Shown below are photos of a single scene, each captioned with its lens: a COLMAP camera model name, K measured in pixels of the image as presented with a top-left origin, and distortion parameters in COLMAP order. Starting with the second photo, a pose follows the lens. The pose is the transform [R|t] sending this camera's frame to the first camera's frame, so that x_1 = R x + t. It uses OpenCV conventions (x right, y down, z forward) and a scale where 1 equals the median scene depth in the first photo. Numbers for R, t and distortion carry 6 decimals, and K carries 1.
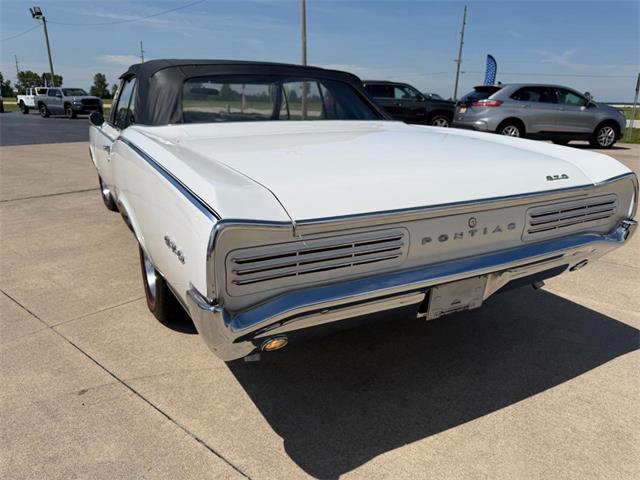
lens RADIAL K [[456.9, 0, 317.4], [0, 456.9, 236.5], [0, 0, 1]] dist [0.027752, -0.044147]
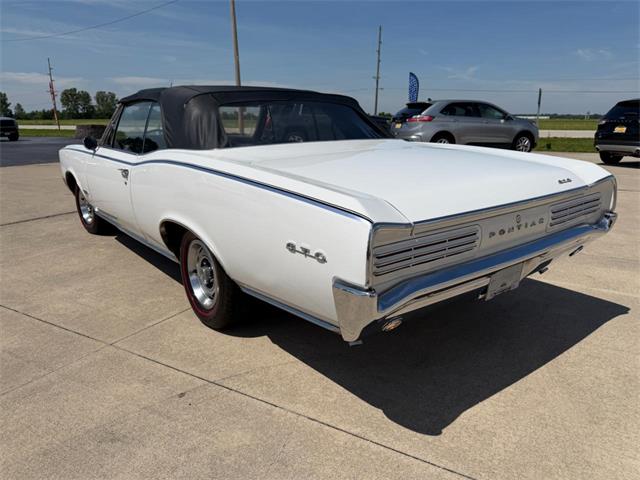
lens RADIAL K [[456.9, 0, 318.9], [0, 456.9, 239.8], [0, 0, 1]] dist [0.027752, -0.044147]
pose [[0.985686, -0.058648, 0.158064, -0.184670], [0.062648, 0.997826, -0.020438, 0.008248], [-0.156522, 0.030048, 0.987217, -0.072788]]
